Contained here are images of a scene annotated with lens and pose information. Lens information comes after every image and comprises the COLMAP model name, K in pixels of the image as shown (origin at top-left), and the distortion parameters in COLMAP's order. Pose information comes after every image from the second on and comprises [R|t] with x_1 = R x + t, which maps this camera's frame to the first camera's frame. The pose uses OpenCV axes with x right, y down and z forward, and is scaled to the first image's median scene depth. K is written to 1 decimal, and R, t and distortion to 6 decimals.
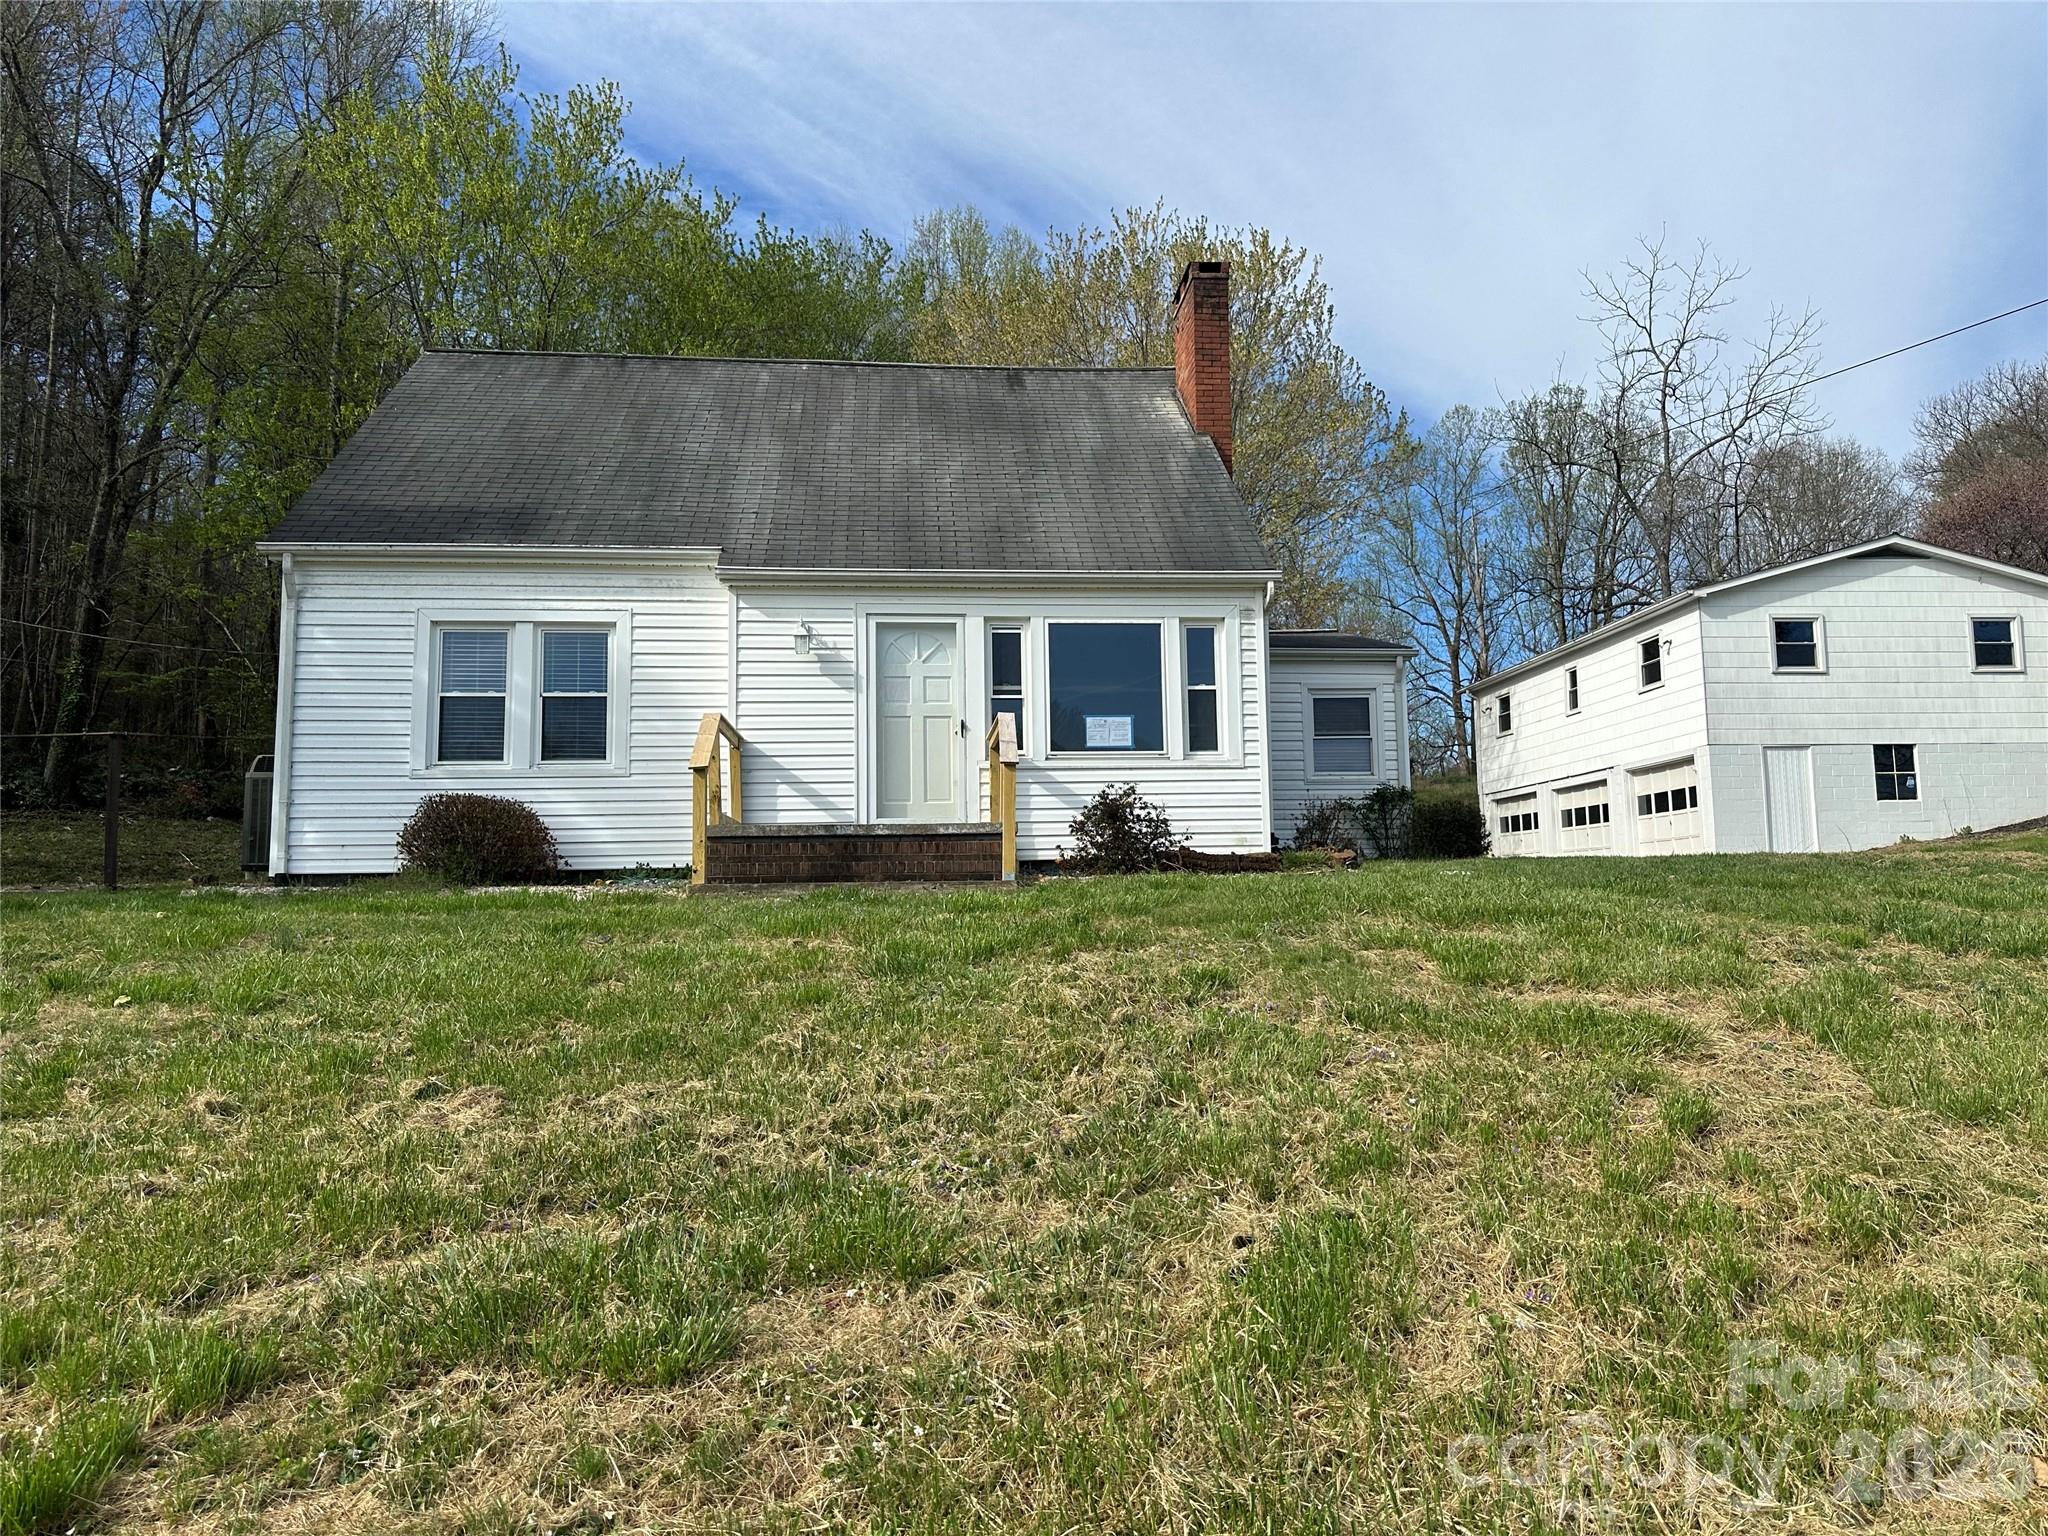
lens RADIAL K [[1409.4, 0, 1016.7], [0, 1409.4, 765.7], [0, 0, 1]] dist [0.015678, -0.041266]
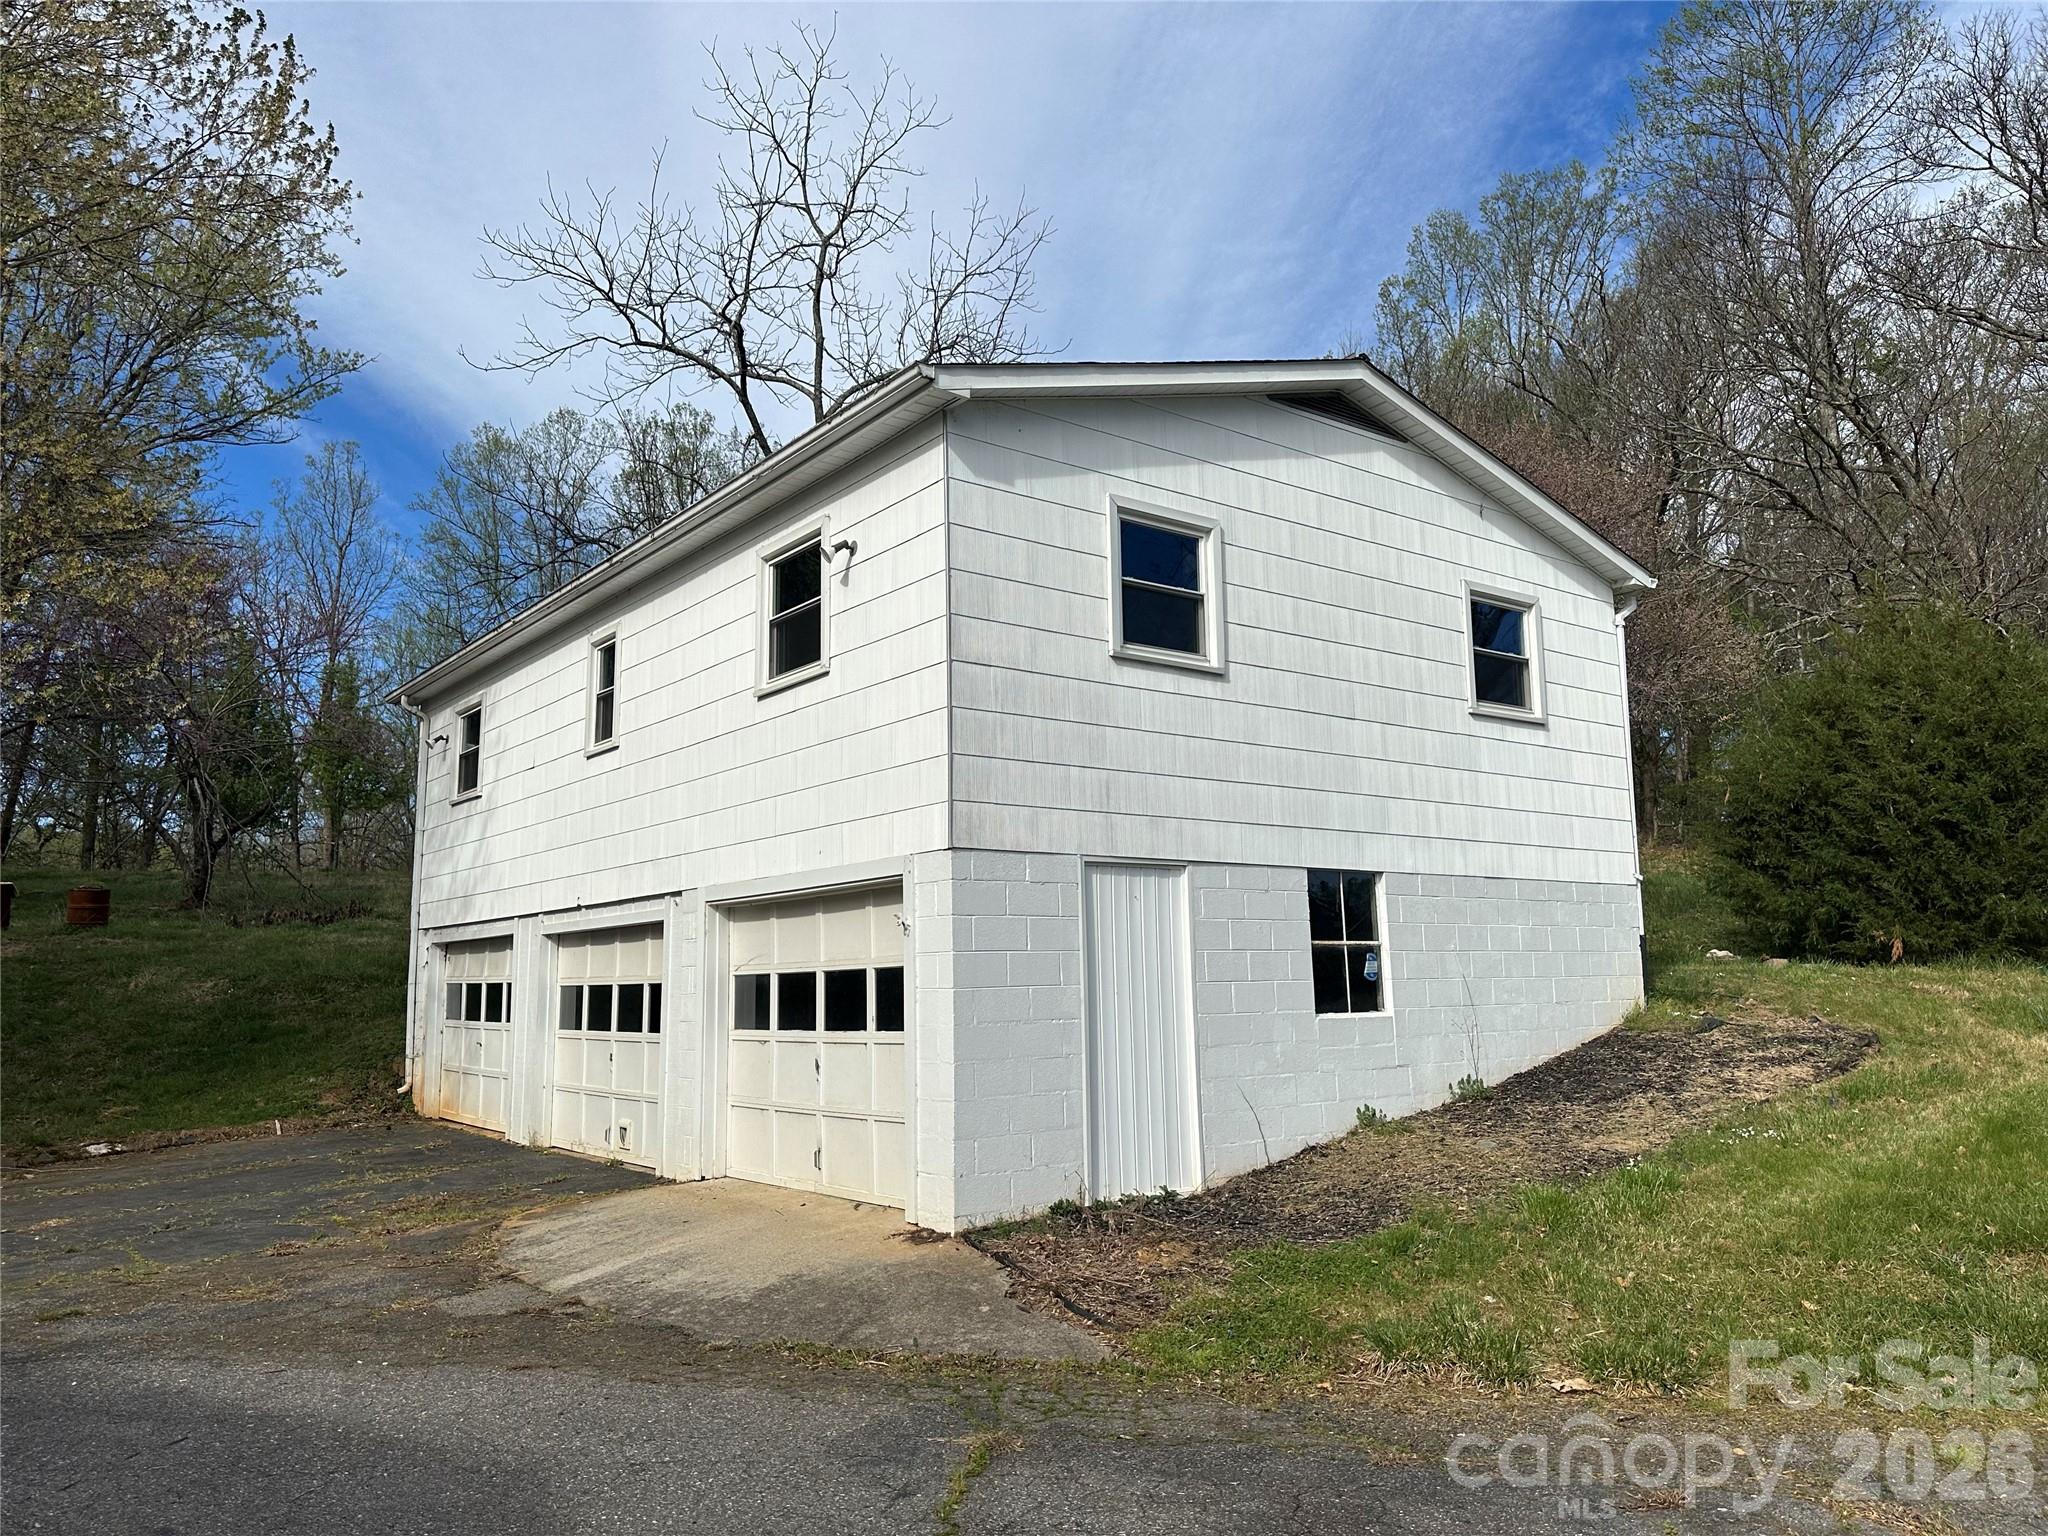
lens RADIAL K [[1409.4, 0, 1018.9], [0, 1409.4, 755.7], [0, 0, 1]] dist [0.015678, -0.041266]
pose [[0.818550, 0.086148, 0.567939, 0.299690], [-0.050355, 0.995646, -0.078449, -0.011120], [-0.572224, 0.035616, 0.819324, 0.684581]]
